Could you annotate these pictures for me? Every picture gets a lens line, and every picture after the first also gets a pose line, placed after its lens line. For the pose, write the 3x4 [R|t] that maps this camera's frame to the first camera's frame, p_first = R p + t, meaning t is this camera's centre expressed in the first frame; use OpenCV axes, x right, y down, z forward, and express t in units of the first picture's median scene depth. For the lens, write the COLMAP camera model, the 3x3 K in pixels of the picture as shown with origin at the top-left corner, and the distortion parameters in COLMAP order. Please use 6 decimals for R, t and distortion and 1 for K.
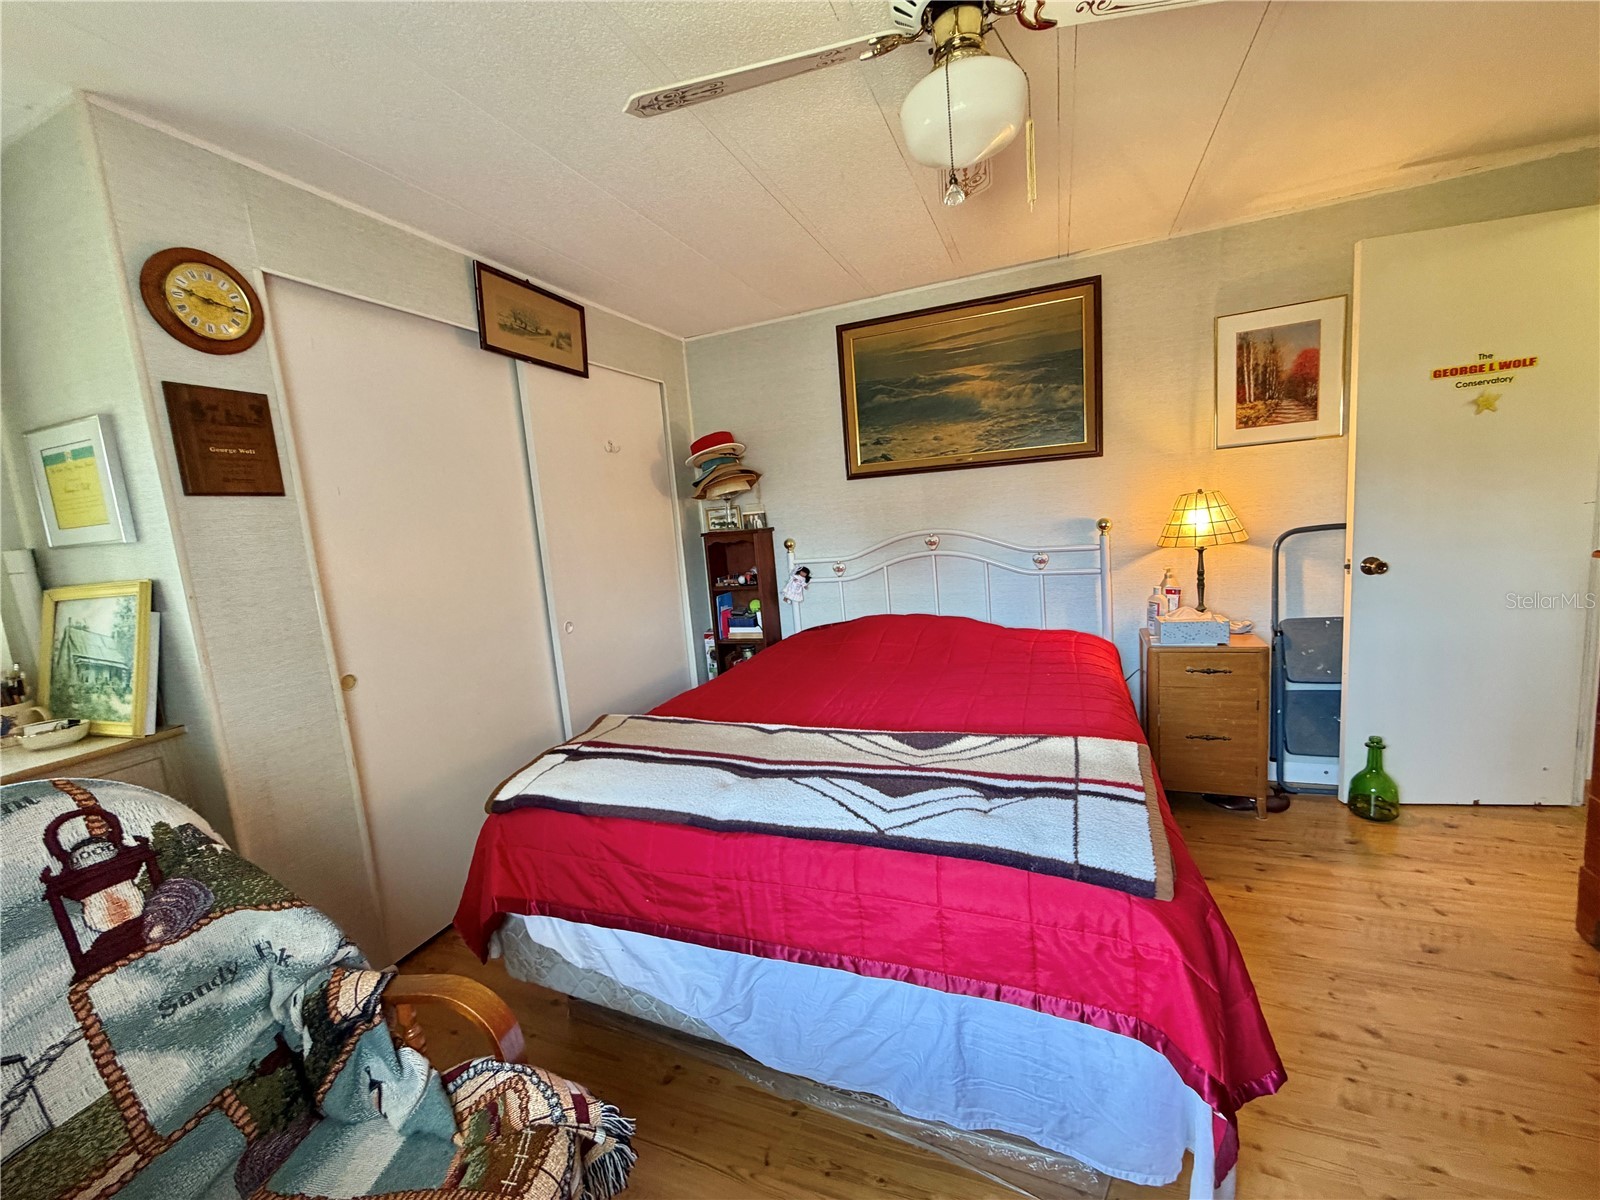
lens RADIAL K [[637.1, 0, 800.0], [0, 637.1, 597.2], [0, 0, 1]] dist [0.000304, -0.000488]
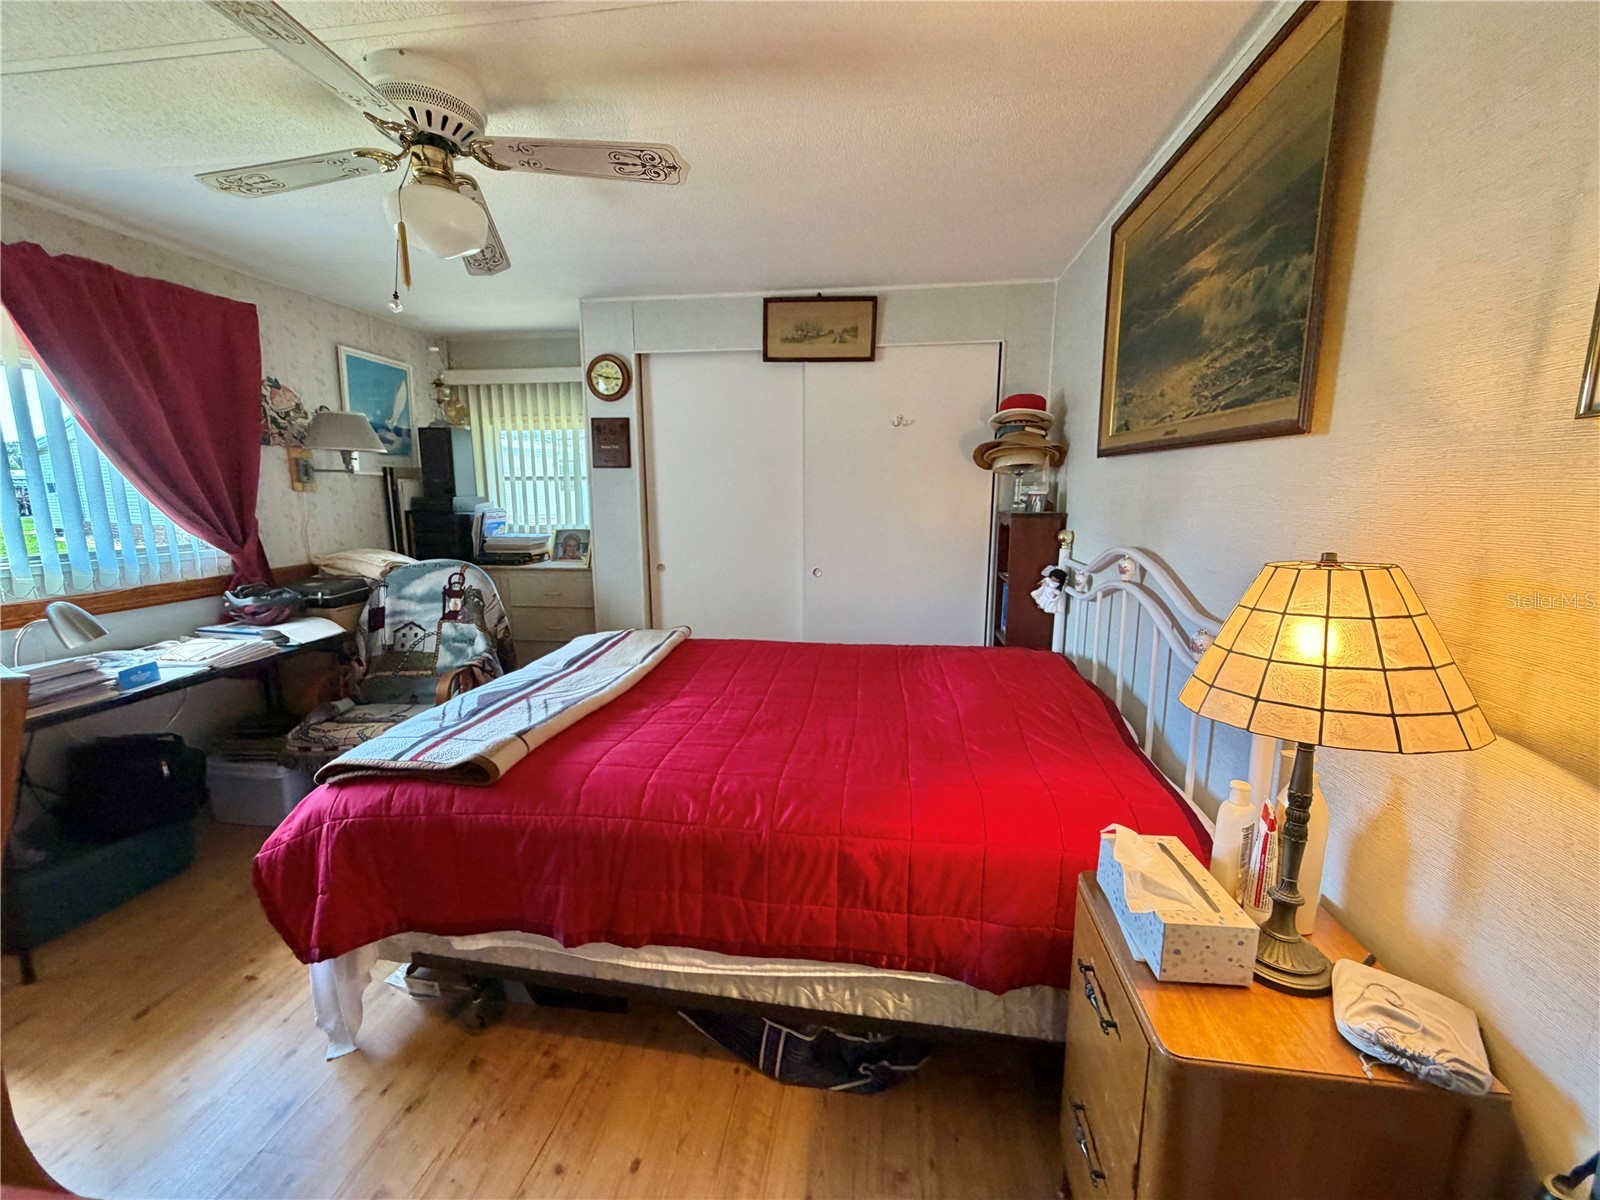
lens RADIAL K [[637.1, 0, 803.0], [0, 637.1, 598.3], [0, 0, 1]] dist [0.000304, -0.000488]
pose [[0.249092, 0.245742, -0.936784, 1.359218], [-0.141205, 0.966151, 0.215899, -0.280246], [0.958131, 0.078500, 0.275360, 1.026560]]
